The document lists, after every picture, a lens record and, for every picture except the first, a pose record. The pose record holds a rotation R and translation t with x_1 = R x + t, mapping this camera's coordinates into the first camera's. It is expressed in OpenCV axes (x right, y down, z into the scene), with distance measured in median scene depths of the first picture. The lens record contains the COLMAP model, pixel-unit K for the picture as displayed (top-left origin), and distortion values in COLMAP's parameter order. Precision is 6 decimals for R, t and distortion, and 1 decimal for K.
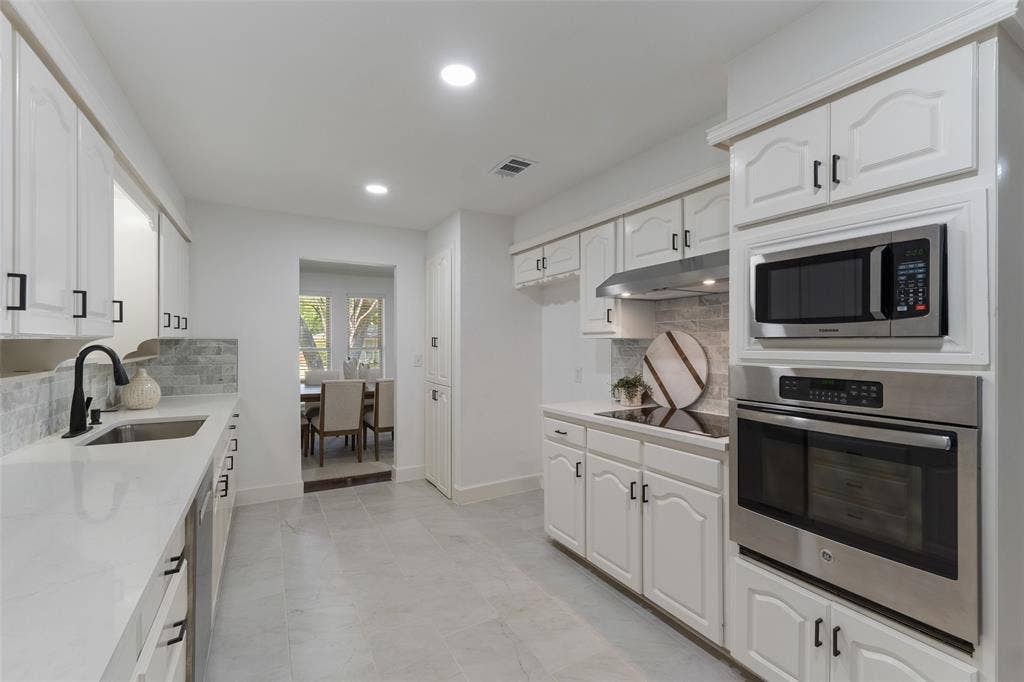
lens RADIAL K [[437.9, 0, 511.6], [0, 437.9, 343.7], [0, 0, 1]] dist [0.004355, -0.001377]
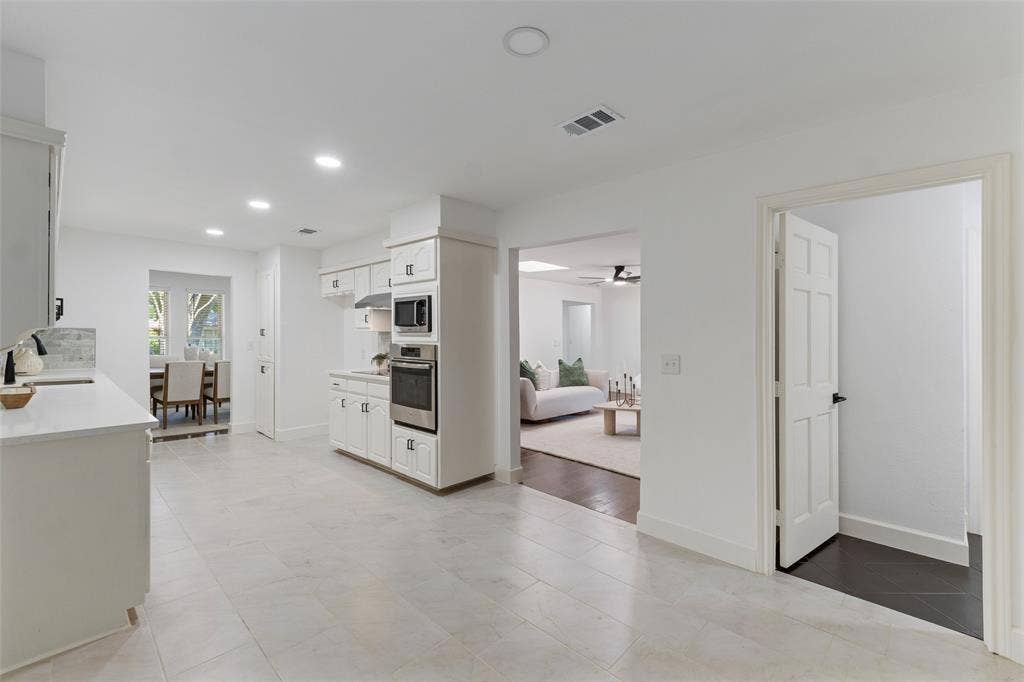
lens RADIAL K [[437.9, 0, 518.5], [0, 437.9, 340.8], [0, 0, 1]] dist [0.004355, -0.001377]
pose [[0.954920, 0.005242, 0.296817, 0.226548], [-0.008593, 0.999913, 0.009986, 0.002852], [-0.296739, -0.012087, 0.954882, -0.703794]]
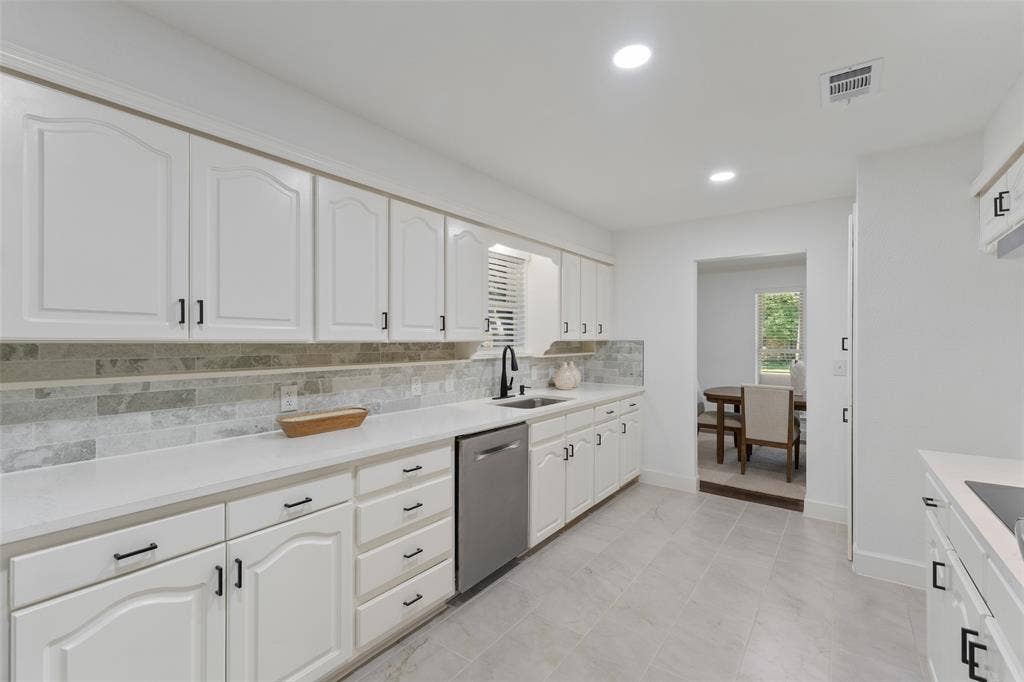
lens RADIAL K [[437.9, 0, 504.5], [0, 437.9, 342.6], [0, 0, 1]] dist [0.004355, -0.001377]
pose [[0.395003, 0.001870, -0.918678, 0.319876], [-0.003524, 0.999994, 0.000521, -0.004623], [0.918673, 0.003031, 0.395007, 0.198767]]
